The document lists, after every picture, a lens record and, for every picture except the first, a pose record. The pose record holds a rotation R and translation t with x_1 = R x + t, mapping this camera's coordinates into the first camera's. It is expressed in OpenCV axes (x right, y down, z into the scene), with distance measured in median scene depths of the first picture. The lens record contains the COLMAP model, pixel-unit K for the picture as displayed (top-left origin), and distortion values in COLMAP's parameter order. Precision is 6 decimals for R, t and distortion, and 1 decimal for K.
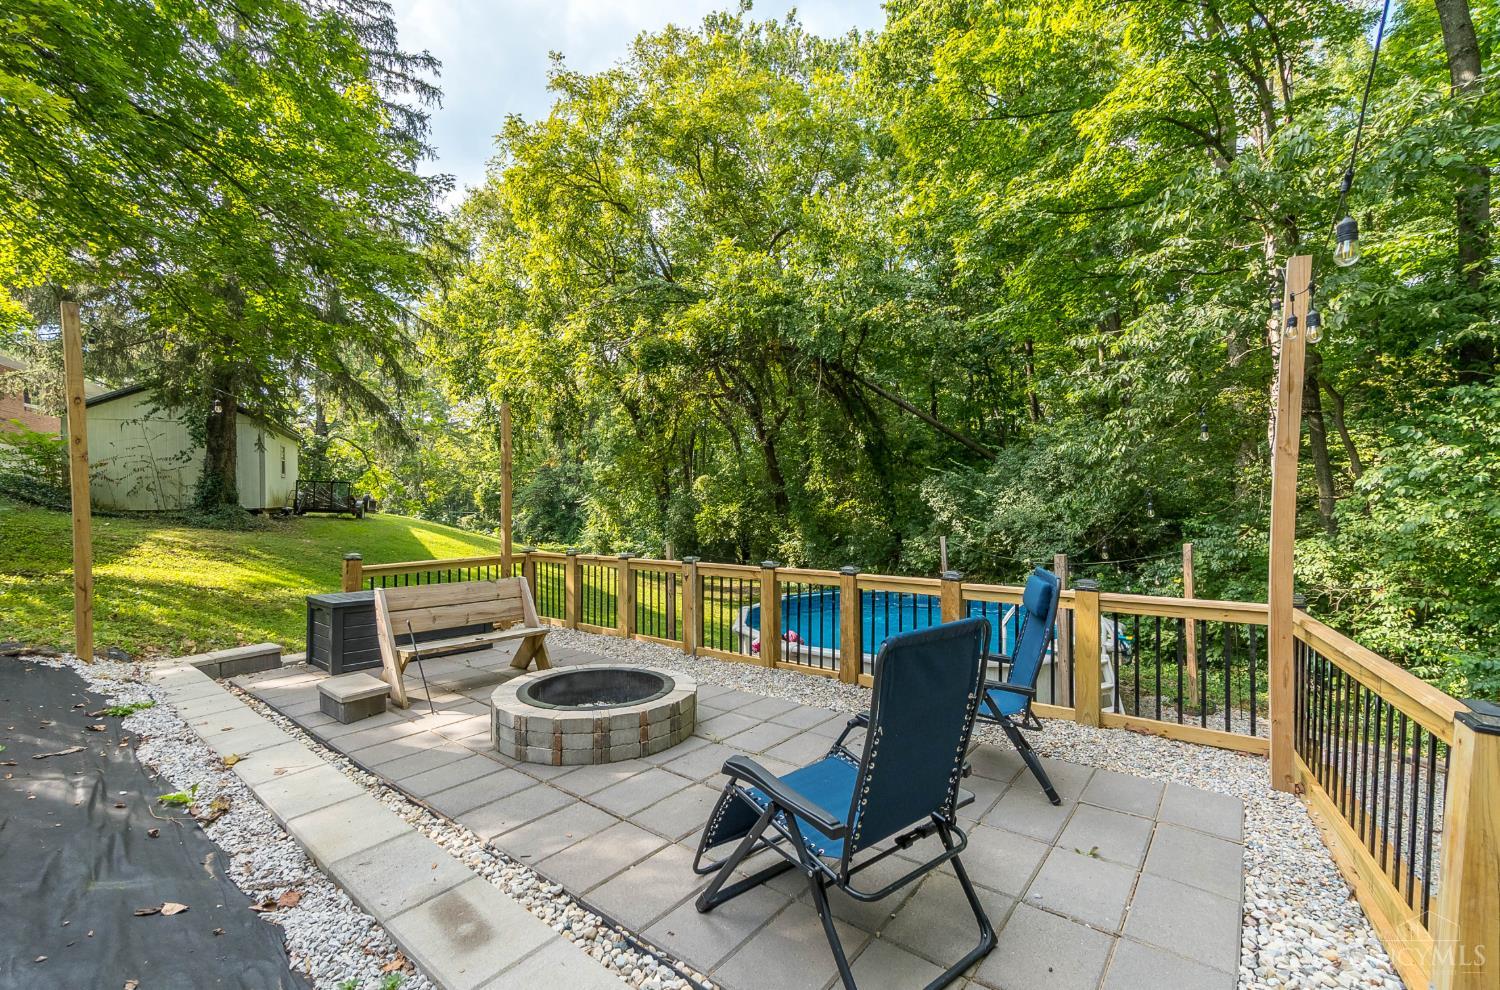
lens RADIAL K [[643.6, 0, 750.0], [0, 643.6, 495.0], [0, 0, 1]] dist [-0.001327, 0.000224]
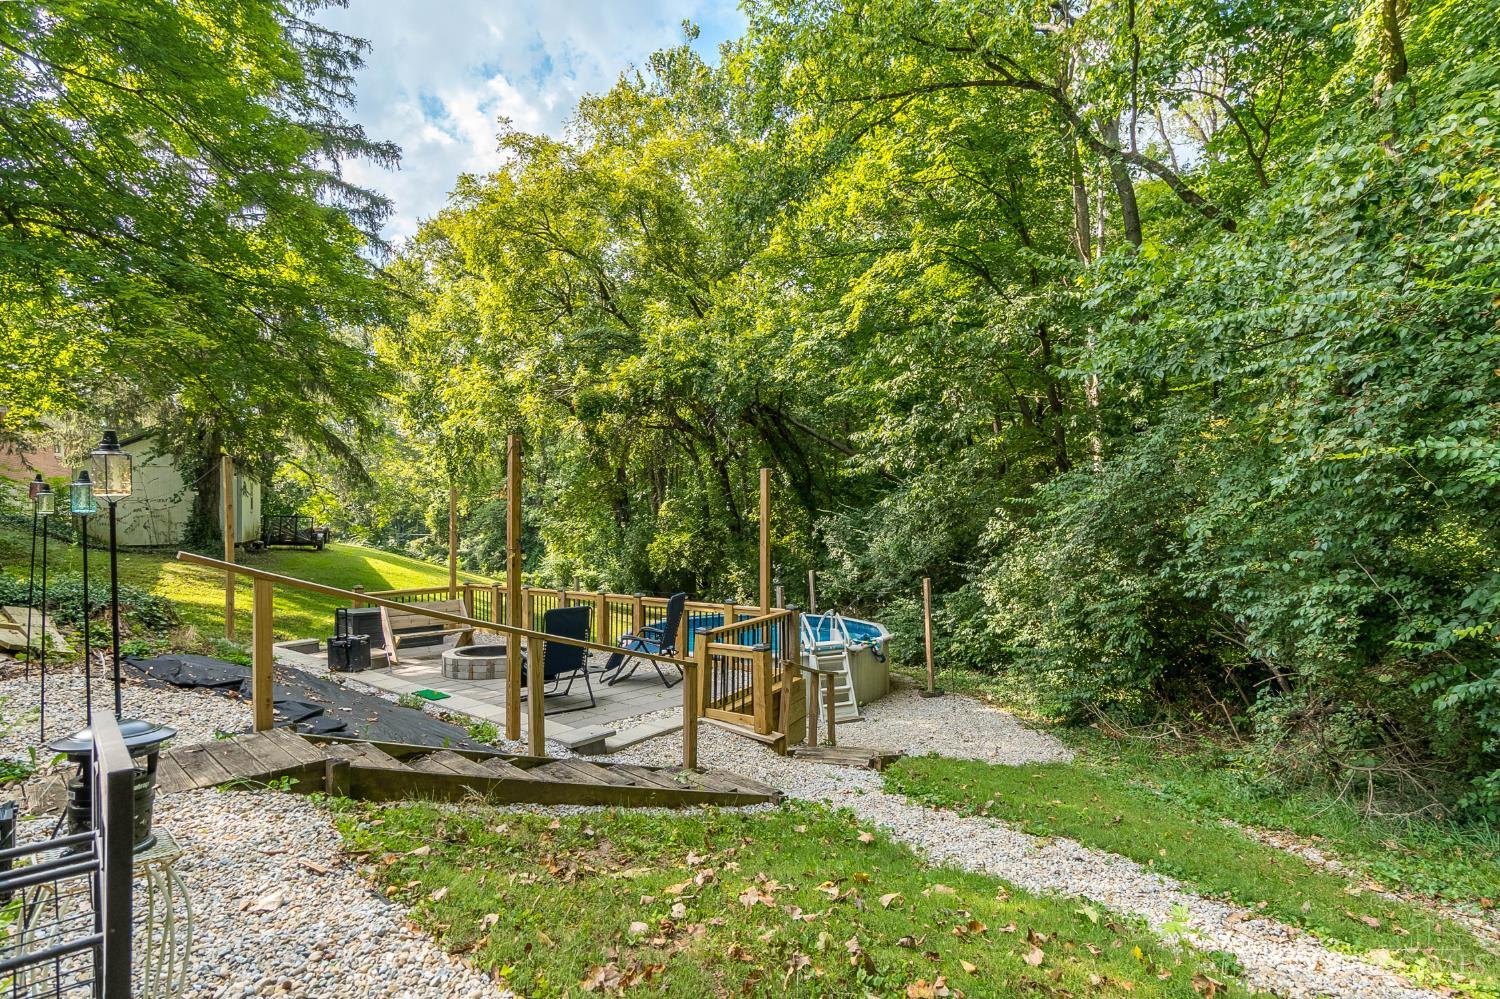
lens RADIAL K [[779.2, 0, 750.0], [0, 779.2, 499.5], [0, 0, 1]] dist [0.003399, -0.000457]
pose [[0.999962, 0.000428, -0.008745, 0.127095], [-0.000555, 0.999893, -0.014609, -0.031811], [0.008738, 0.014613, 0.999855, -0.314412]]
